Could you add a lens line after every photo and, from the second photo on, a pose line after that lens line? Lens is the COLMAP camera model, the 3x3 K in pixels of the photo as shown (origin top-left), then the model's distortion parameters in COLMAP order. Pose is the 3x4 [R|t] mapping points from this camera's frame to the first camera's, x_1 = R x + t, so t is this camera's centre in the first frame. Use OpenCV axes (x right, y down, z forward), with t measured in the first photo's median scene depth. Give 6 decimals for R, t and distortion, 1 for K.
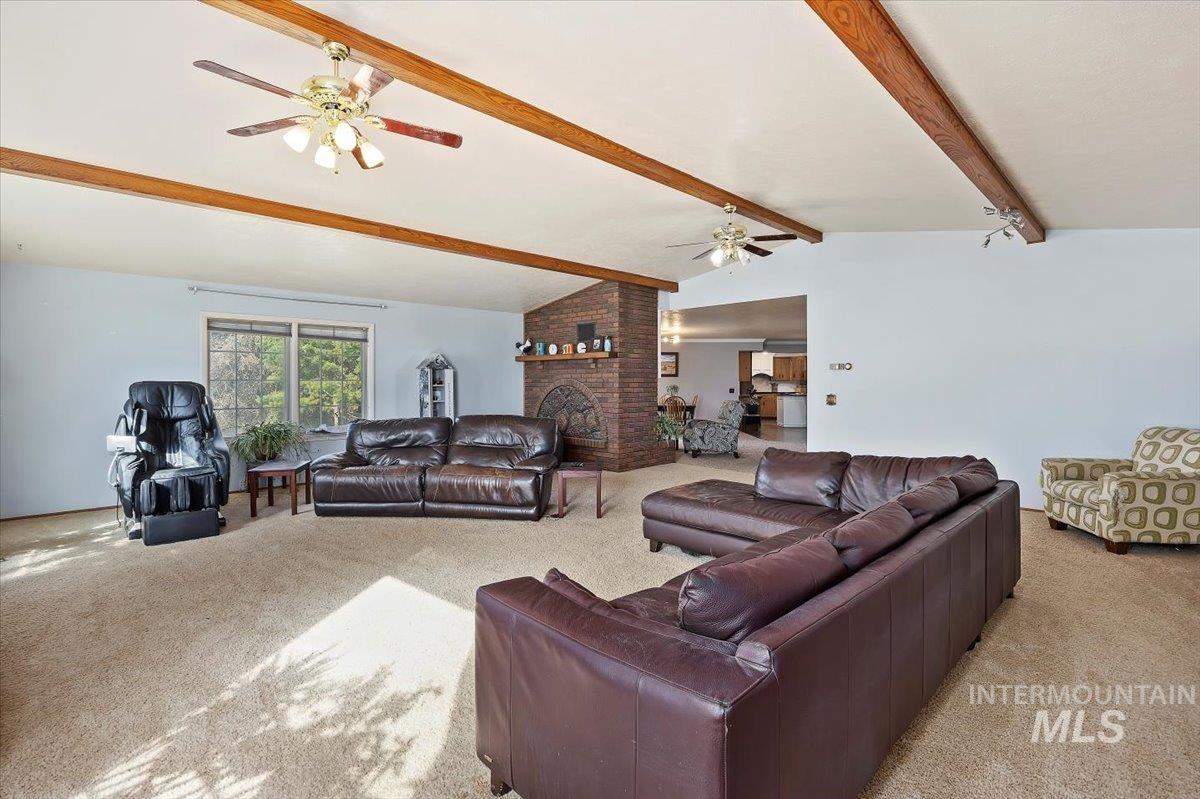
lens RADIAL K [[570.4, 0, 600.0], [0, 570.4, 399.5], [0, 0, 1]] dist [-0.003113, -0.000501]
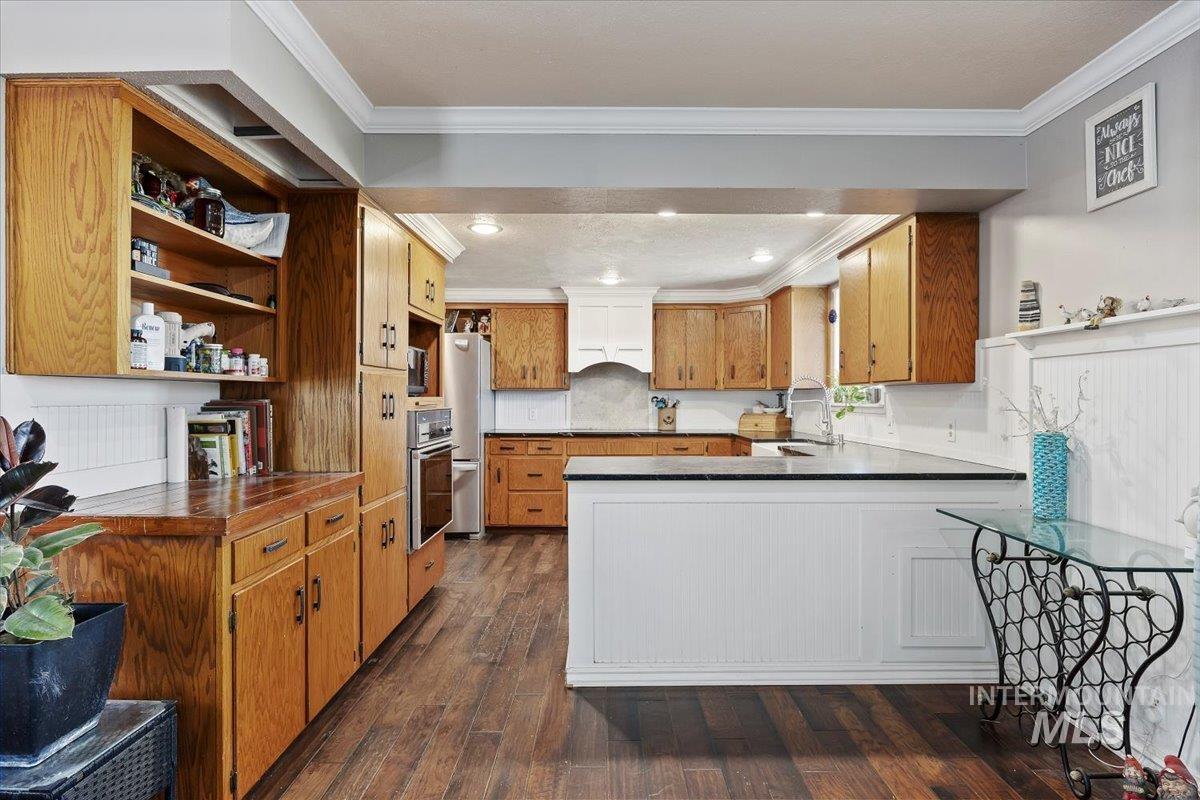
lens RADIAL K [[645.6, 0, 600.0], [0, 645.6, 400.0], [0, 0, 1]] dist [-0.005841, -0.000710]
pose [[0.999796, 0.006439, 0.019141, 0.607840], [-0.005884, 0.999564, -0.028940, -0.041525], [-0.019319, 0.028822, 0.999398, 1.550379]]
